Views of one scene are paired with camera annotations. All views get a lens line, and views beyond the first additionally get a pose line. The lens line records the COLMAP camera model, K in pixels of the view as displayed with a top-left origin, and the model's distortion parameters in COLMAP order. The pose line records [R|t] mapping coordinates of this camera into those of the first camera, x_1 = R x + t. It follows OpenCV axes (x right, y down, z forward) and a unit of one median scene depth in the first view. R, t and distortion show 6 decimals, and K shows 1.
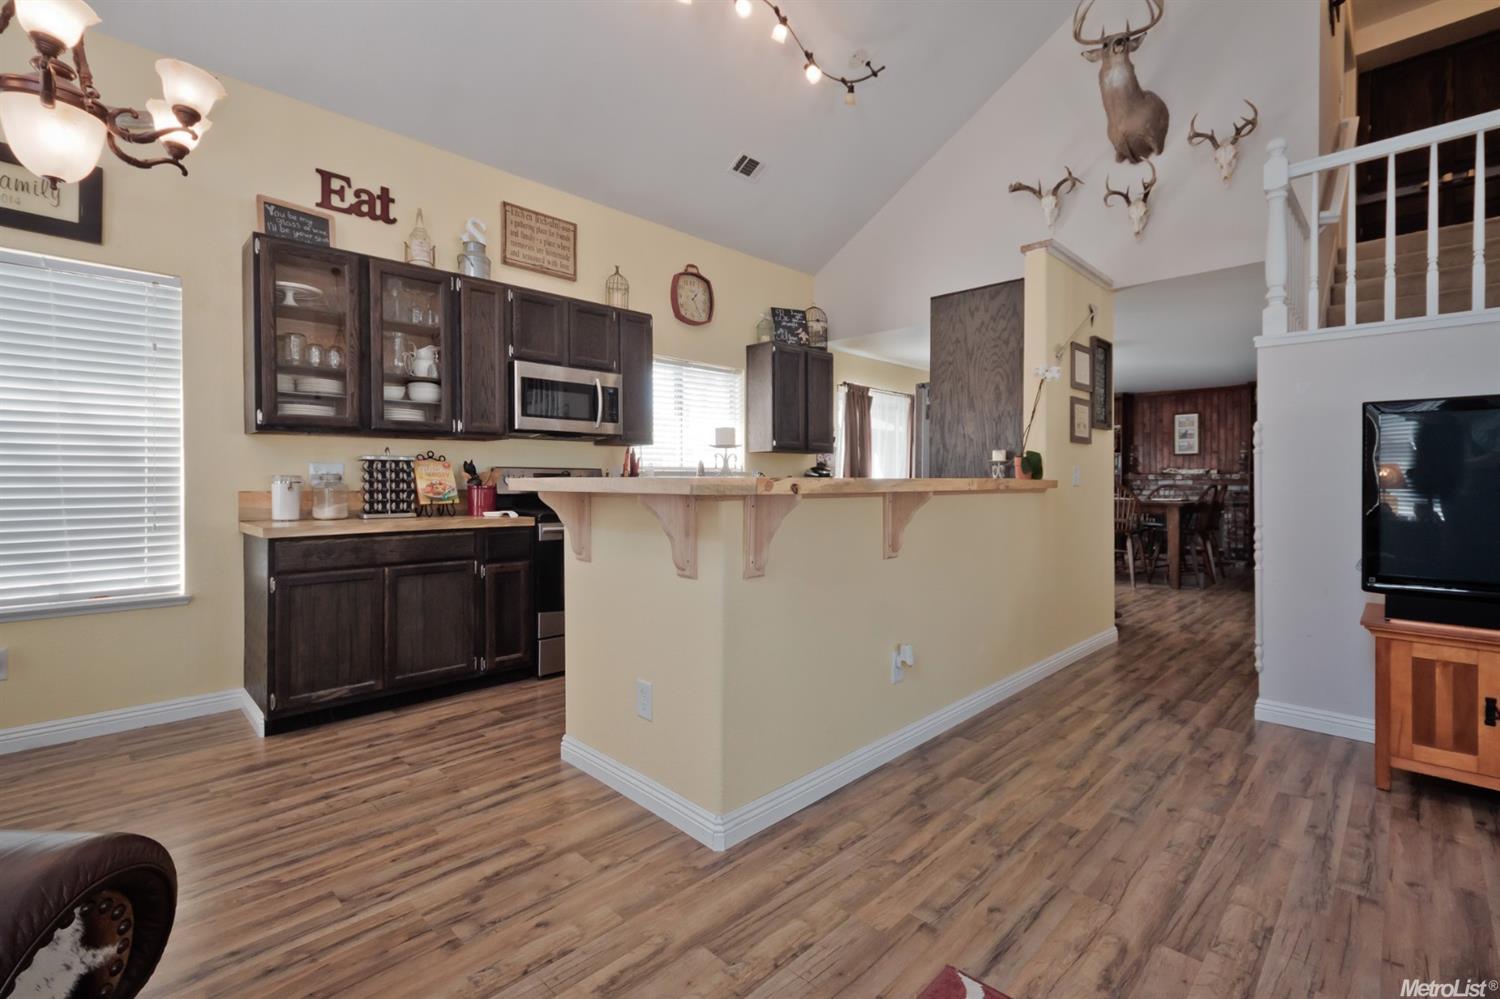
lens RADIAL K [[661.0, 0, 745.4], [0, 661.0, 491.6], [0, 0, 1]] dist [-0.000199, 0.000199]
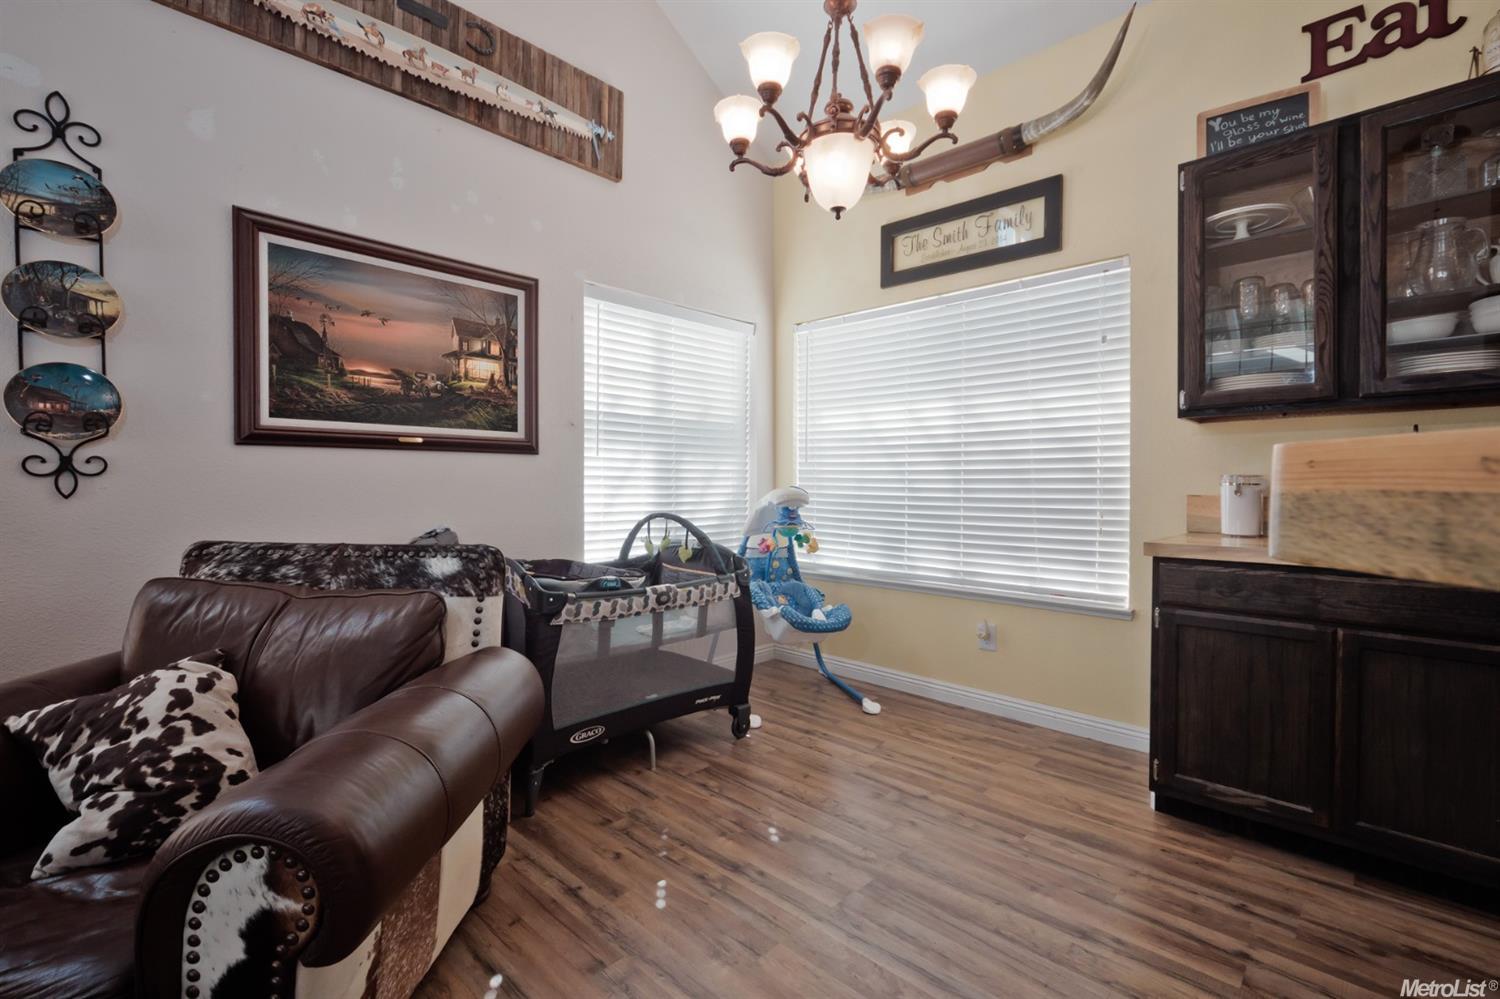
lens RADIAL K [[661.0, 0, 745.4], [0, 661.0, 491.6], [0, 0, 1]] dist [-0.000199, 0.000199]
pose [[0.015462, 0.012862, -0.999798, 0.039012], [-0.017699, 0.999764, 0.012588, -0.005603], [0.999724, 0.017501, 0.015686, 0.476223]]
